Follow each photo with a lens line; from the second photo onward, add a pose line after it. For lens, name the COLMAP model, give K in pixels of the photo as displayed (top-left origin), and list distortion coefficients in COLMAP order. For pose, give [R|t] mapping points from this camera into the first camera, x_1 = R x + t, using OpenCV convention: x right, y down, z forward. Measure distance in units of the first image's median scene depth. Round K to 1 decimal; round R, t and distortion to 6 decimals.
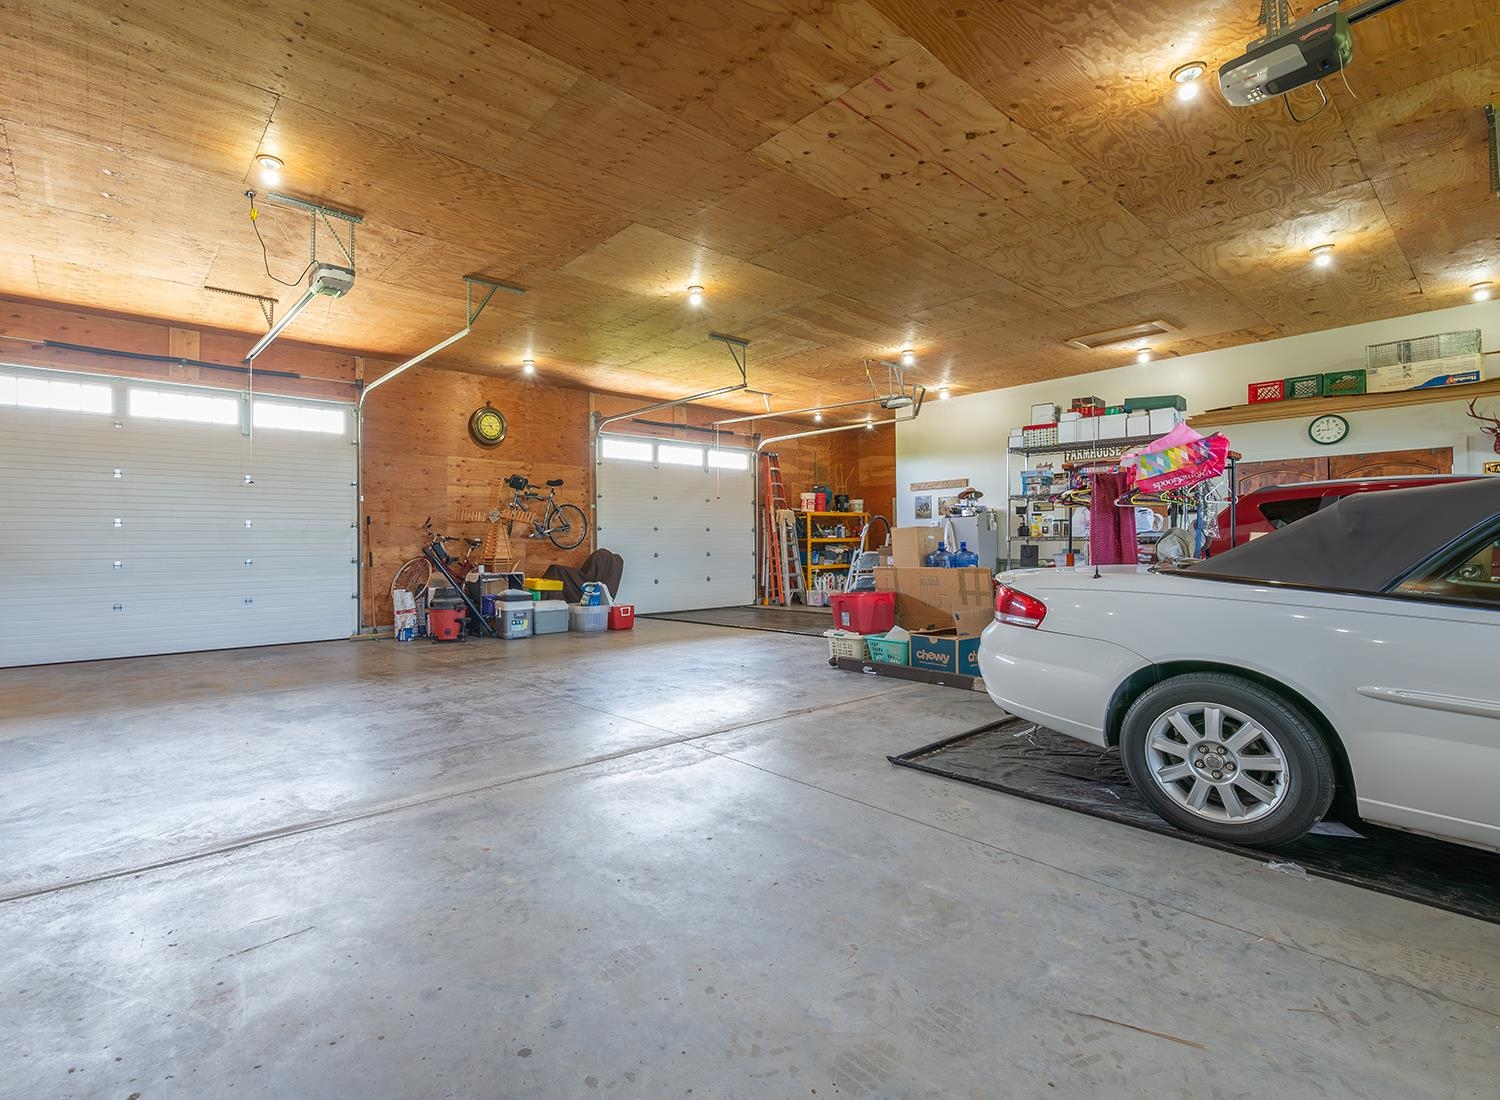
lens RADIAL K [[712.6, 0, 747.4], [0, 712.6, 548.0], [0, 0, 1]] dist [-0.004085, 0.000625]
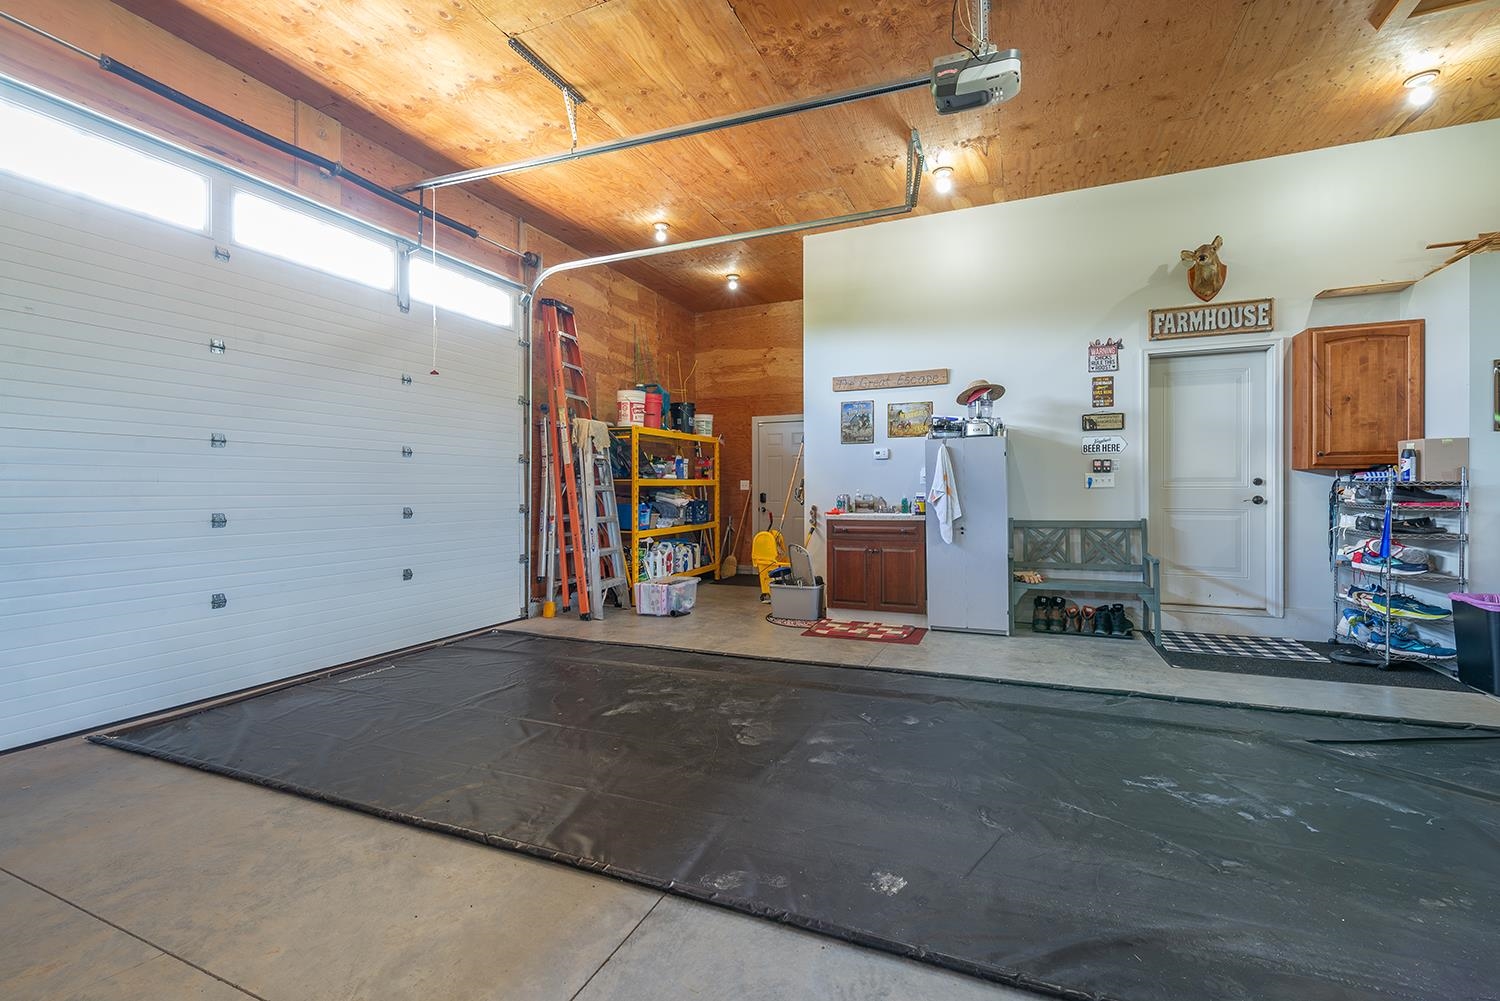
lens RADIAL K [[640.4, 0, 738.9], [0, 640.4, 493.3], [0, 0, 1]] dist [-0.000996, 0.000164]
pose [[0.934893, 0.004179, 0.354905, -0.007405], [-0.004438, 0.999990, -0.000084, -0.003033], [-0.354902, -0.001496, 0.934902, 0.544288]]
